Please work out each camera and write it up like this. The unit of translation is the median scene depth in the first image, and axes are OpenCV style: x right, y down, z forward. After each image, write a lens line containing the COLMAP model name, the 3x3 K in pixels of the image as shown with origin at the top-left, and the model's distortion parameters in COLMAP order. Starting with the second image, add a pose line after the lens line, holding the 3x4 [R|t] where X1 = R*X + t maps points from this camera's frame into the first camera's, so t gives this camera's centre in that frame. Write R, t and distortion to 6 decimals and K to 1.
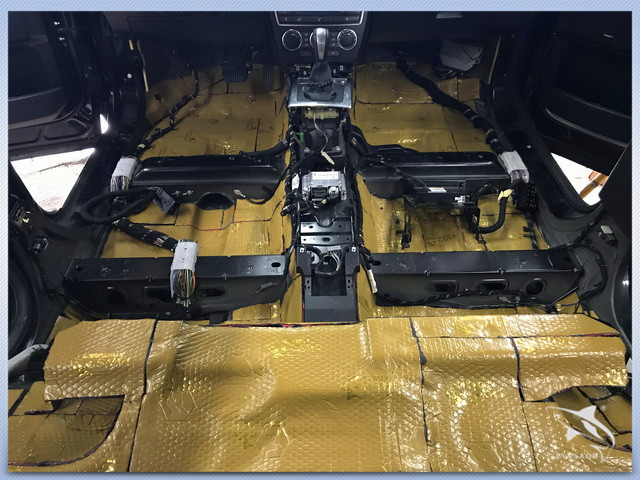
lens RADIAL K [[526.2, 0, 320.0], [0, 526.2, 240.0], [0, 0, 1]] dist [-0.009117, -0.005366]
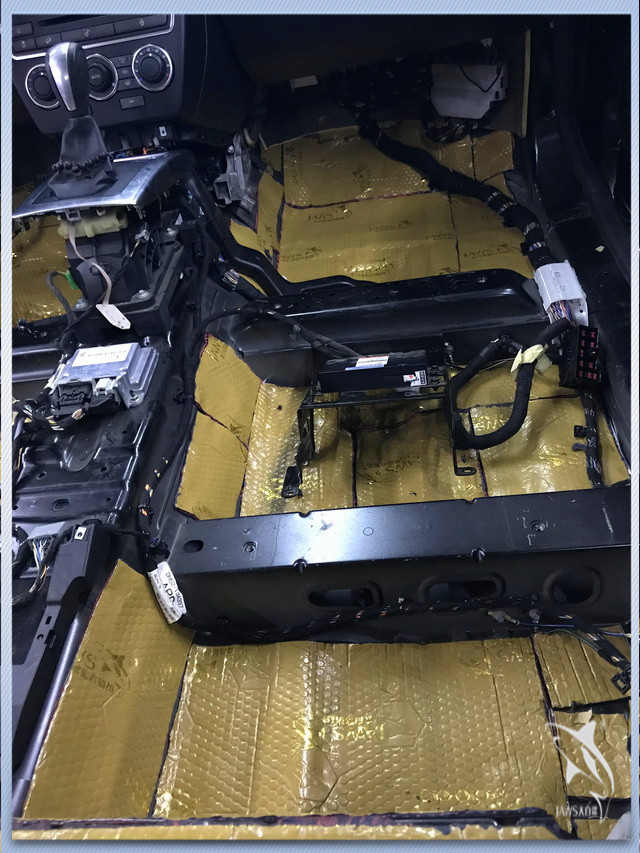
lens RADIAL K [[701.4, 0, 320.0], [0, 701.4, 426.5], [0, 0, 1]] dist [-0.009117, -0.005366]
pose [[0.983333, -0.074613, -0.165798, 0.275566], [0.074581, 0.997194, -0.006432, -0.037525], [0.165813, -0.006041, 0.986139, 0.383500]]
